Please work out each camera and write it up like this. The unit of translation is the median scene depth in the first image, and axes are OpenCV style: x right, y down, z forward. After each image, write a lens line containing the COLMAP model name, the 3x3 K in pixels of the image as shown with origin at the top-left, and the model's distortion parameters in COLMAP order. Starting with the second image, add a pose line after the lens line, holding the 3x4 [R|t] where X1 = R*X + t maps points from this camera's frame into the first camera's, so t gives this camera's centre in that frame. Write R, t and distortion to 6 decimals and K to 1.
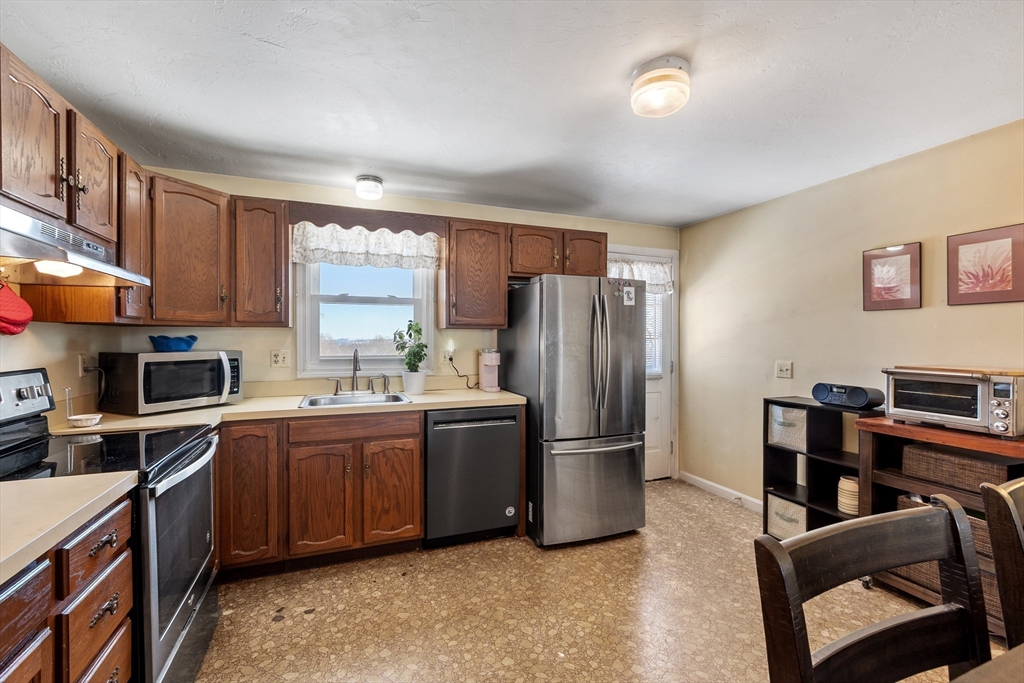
lens RADIAL K [[449.1, 0, 512.2], [0, 449.1, 339.1], [0, 0, 1]] dist [0.001356, -0.000802]
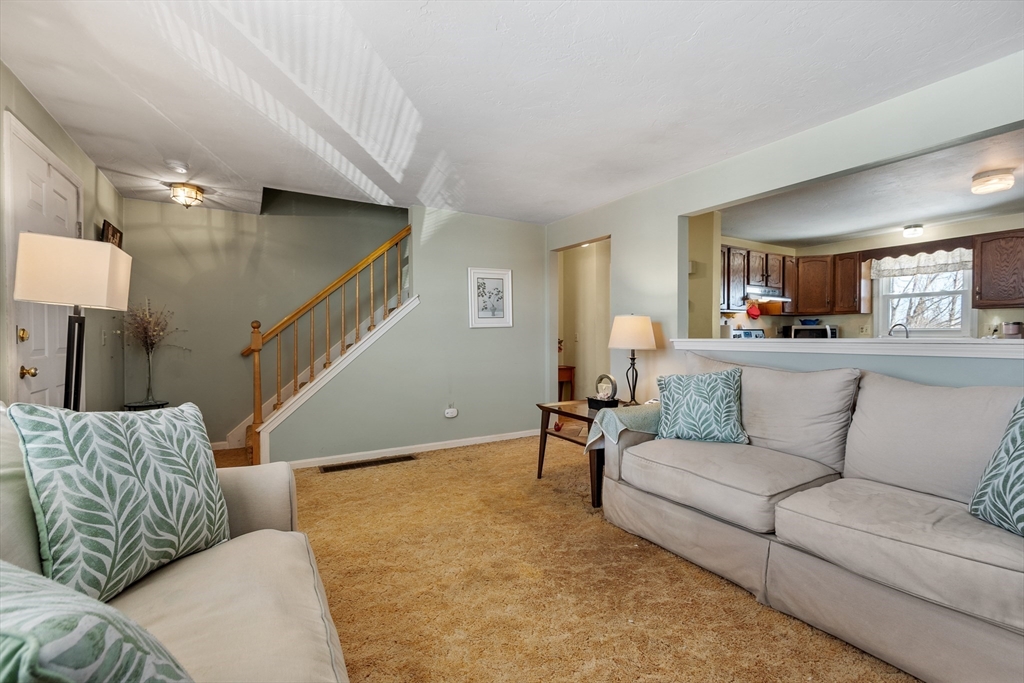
lens RADIAL K [[449.1, 0, 502.4], [0, 449.1, 343.3], [0, 0, 1]] dist [0.001356, -0.000802]
pose [[0.159942, 0.013780, -0.987030, 1.262980], [0.003337, 0.999889, 0.014501, 0.074826], [0.987121, -0.005613, 0.159879, -0.935811]]
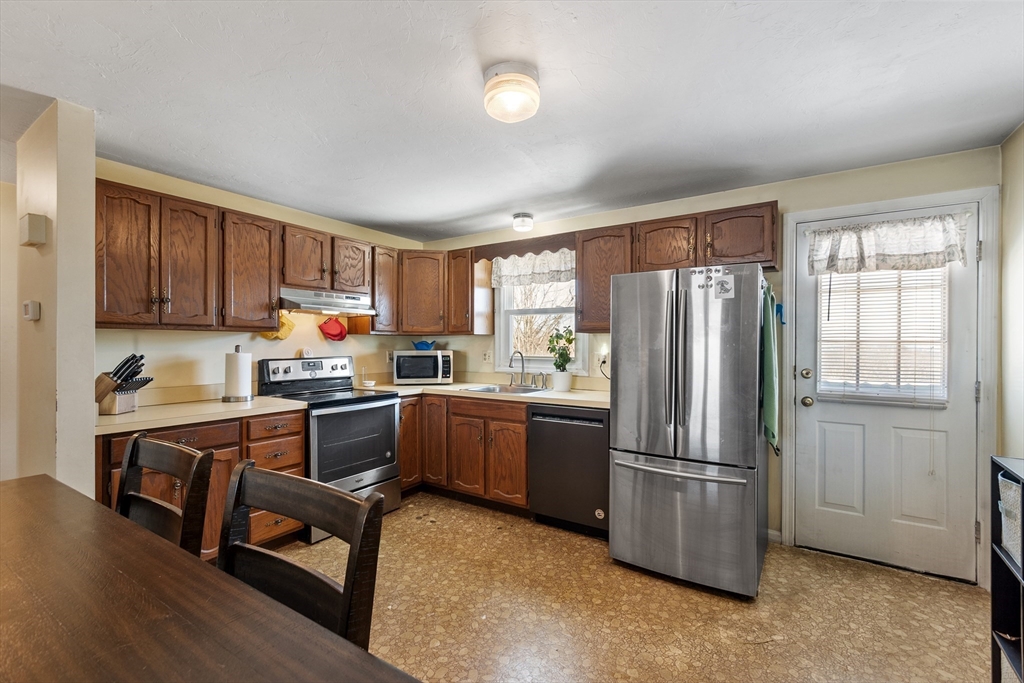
lens RADIAL K [[449.1, 0, 506.0], [0, 449.1, 344.0], [0, 0, 1]] dist [0.001356, -0.000802]
pose [[0.564990, 0.000462, -0.825098, 0.756085], [-0.002029, 0.999998, -0.000829, 0.004403], [0.825095, 0.002143, 0.564989, 0.276798]]
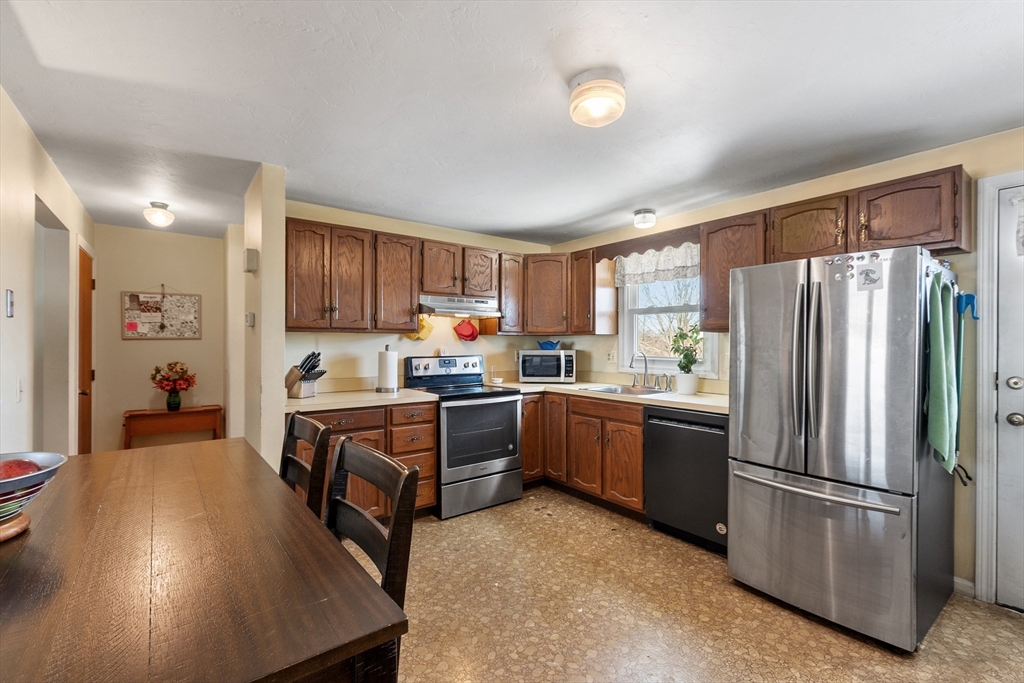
lens RADIAL K [[449.1, 0, 502.5], [0, 449.1, 343.4], [0, 0, 1]] dist [0.001356, -0.000802]
pose [[0.255284, -0.000199, -0.966866, 0.832108], [-0.003098, 0.999995, -0.001024, 0.003610], [0.966861, 0.003257, 0.255282, 0.348396]]
